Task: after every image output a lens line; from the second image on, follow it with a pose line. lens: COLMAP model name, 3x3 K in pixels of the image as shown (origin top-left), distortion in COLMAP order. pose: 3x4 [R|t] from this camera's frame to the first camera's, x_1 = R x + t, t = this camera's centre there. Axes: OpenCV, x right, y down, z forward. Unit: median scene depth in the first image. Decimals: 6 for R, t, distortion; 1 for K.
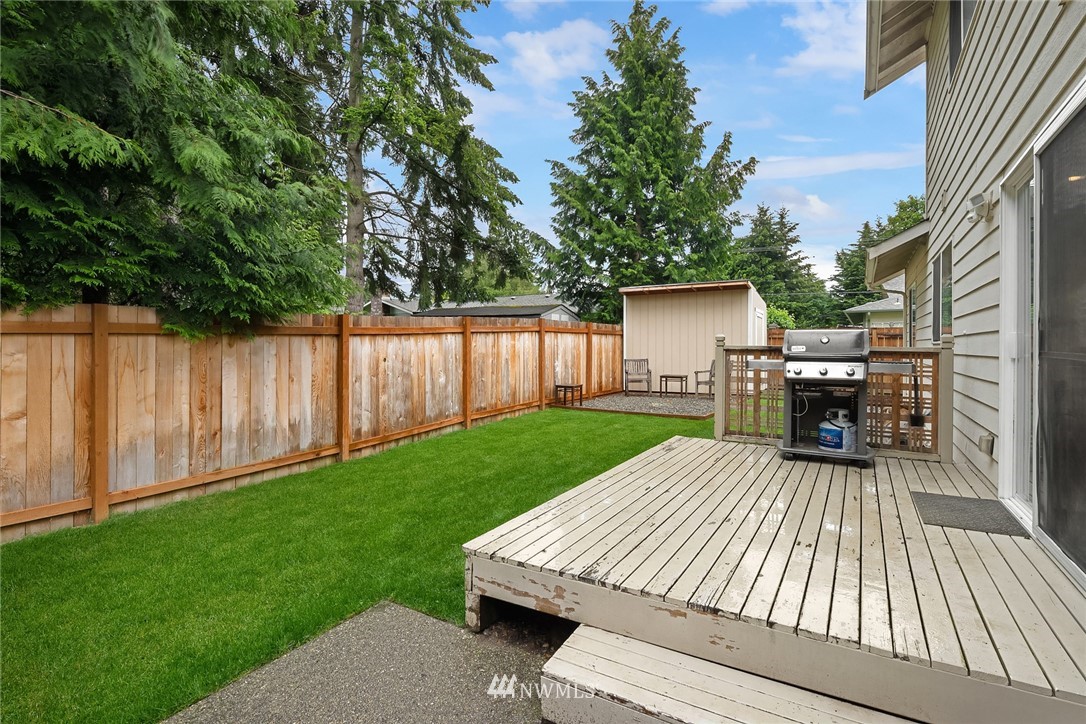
lens RADIAL K [[522.2, 0, 543.0], [0, 522.2, 342.6], [0, 0, 1]] dist [0.009431, -0.005941]
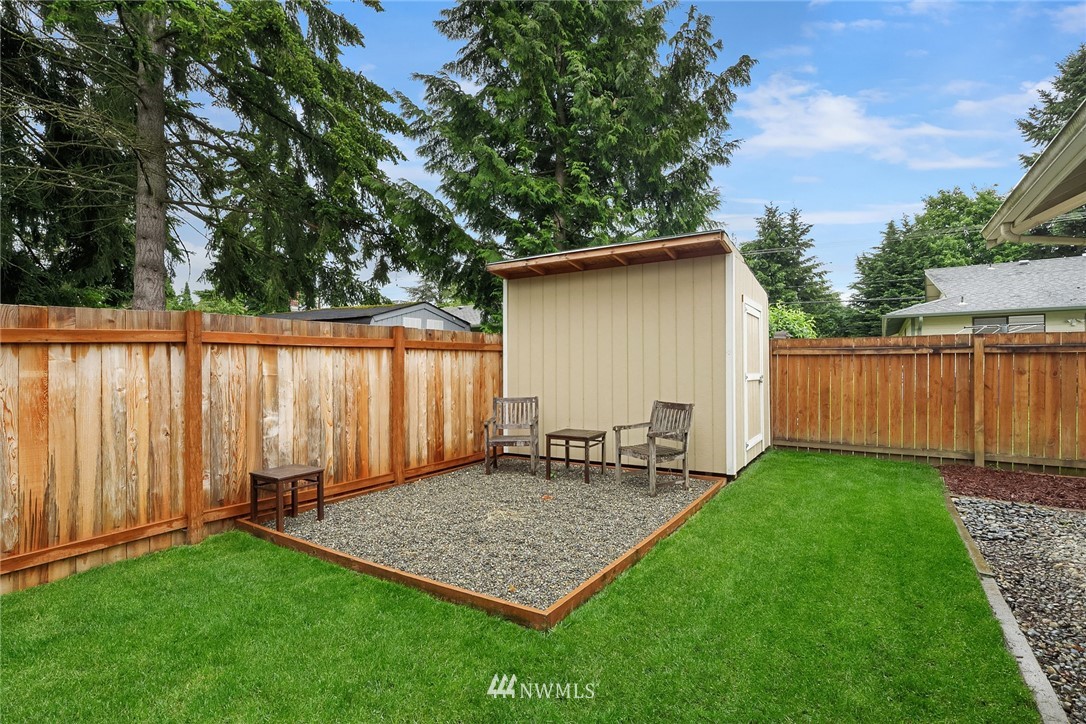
lens RADIAL K [[522.2, 0, 540.2], [0, 522.2, 363.2], [0, 0, 1]] dist [0.009431, -0.005941]
pose [[0.999706, -0.007709, -0.022999, 0.272641], [0.007803, 0.999962, 0.003982, -0.006163], [0.022967, -0.004160, 0.999728, 0.605340]]
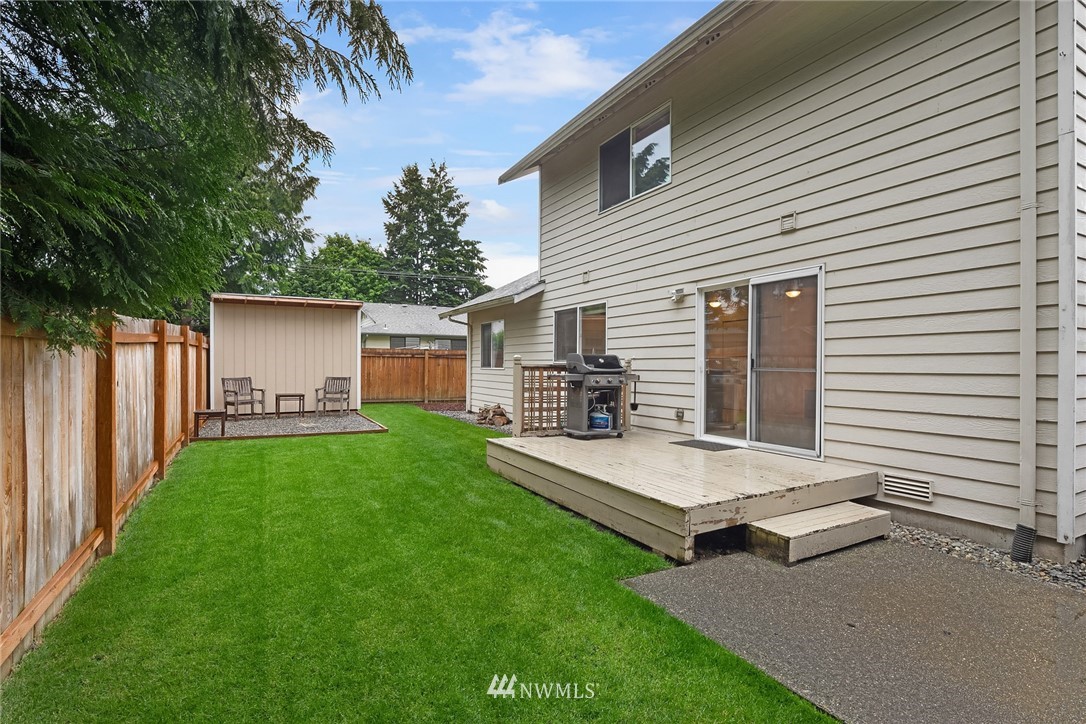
lens RADIAL K [[522.2, 0, 545.8], [0, 522.2, 367.6], [0, 0, 1]] dist [0.009431, -0.005941]
pose [[0.493724, -0.001550, 0.869617, -0.402527], [-0.011721, 0.999896, 0.008436, 0.001713], [-0.869540, -0.014358, 0.493654, 0.163779]]
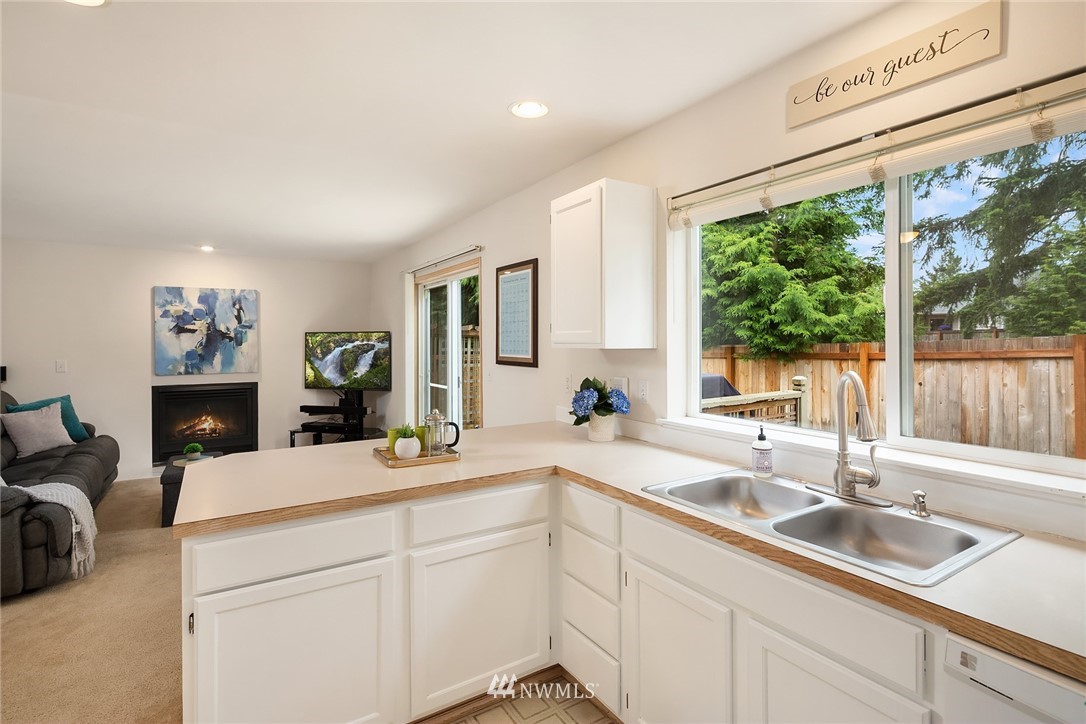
lens RADIAL K [[522.2, 0, 544.8], [0, 522.2, 345.1], [0, 0, 1]] dist [0.009431, -0.005941]
pose [[-0.440315, 0.007761, -0.897810, 0.640211], [0.010946, 0.999935, 0.003275, -0.037565], [0.897777, -0.008386, -0.440371, 0.543457]]
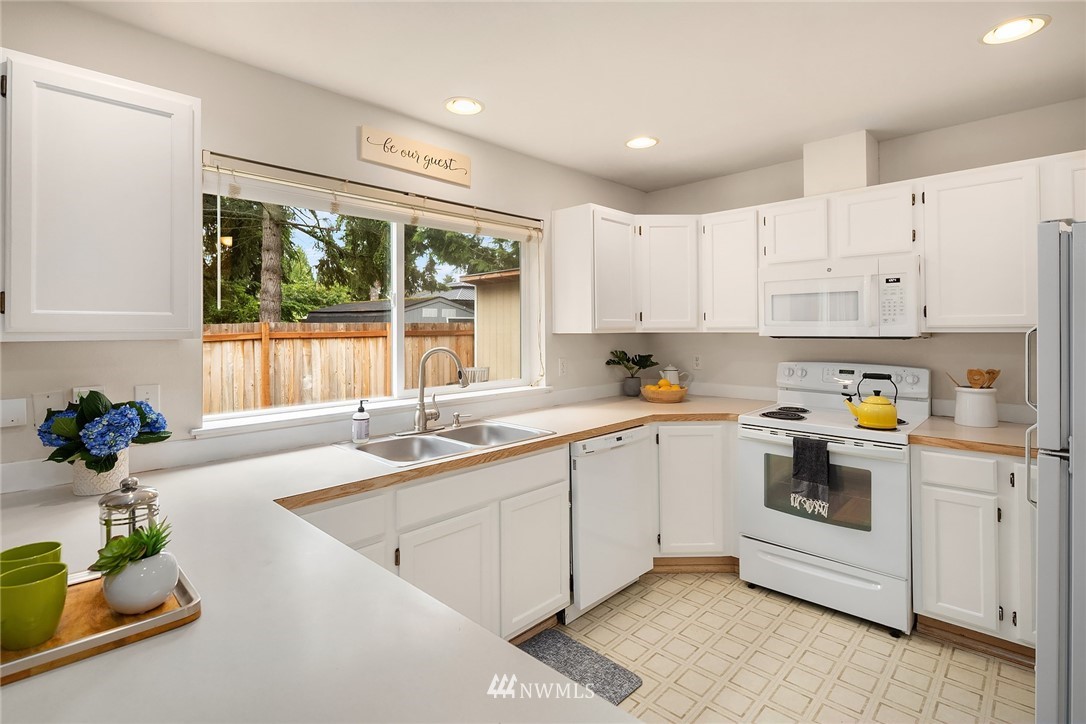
lens RADIAL K [[522.2, 0, 536.0], [0, 522.2, 330.2], [0, 0, 1]] dist [0.009431, -0.005941]
pose [[0.972832, -0.006993, -0.231407, 0.565596], [0.009345, 0.999915, 0.009068, -0.038131], [0.231324, -0.010984, 0.972815, 0.341831]]
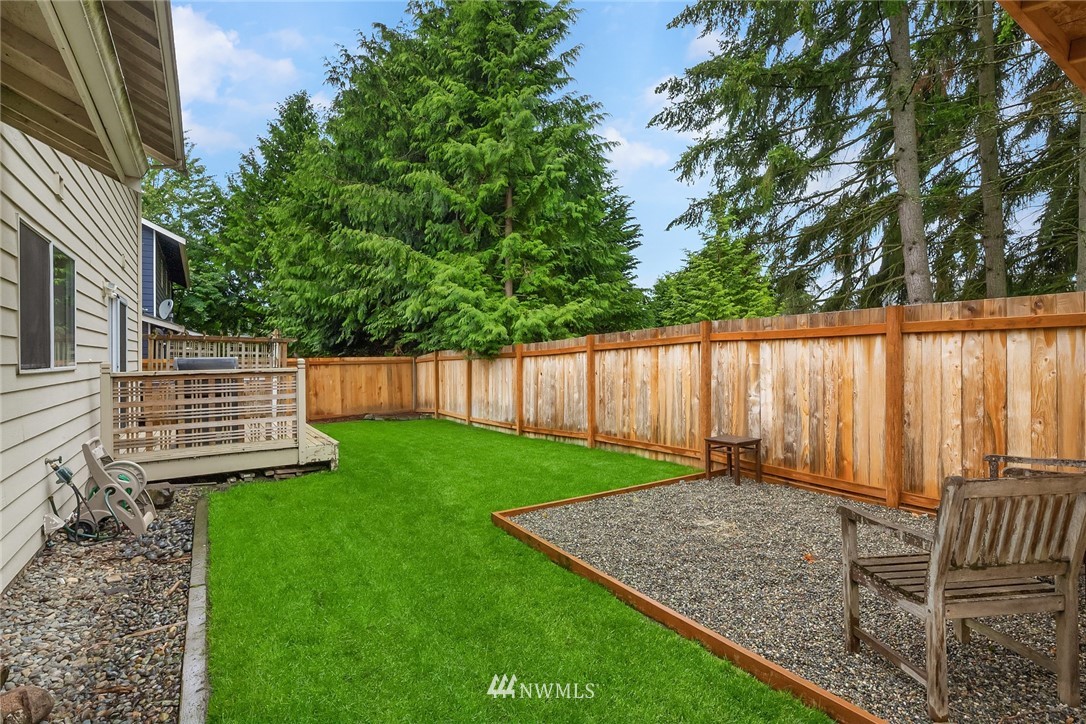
lens RADIAL K [[522.2, 0, 547.4], [0, 522.2, 360.3], [0, 0, 1]] dist [0.009431, -0.005941]
pose [[-0.426329, 0.013011, -0.904475, 0.637971], [0.018236, 0.999817, 0.005787, -0.006955], [0.904384, -0.014027, -0.426488, 1.095781]]
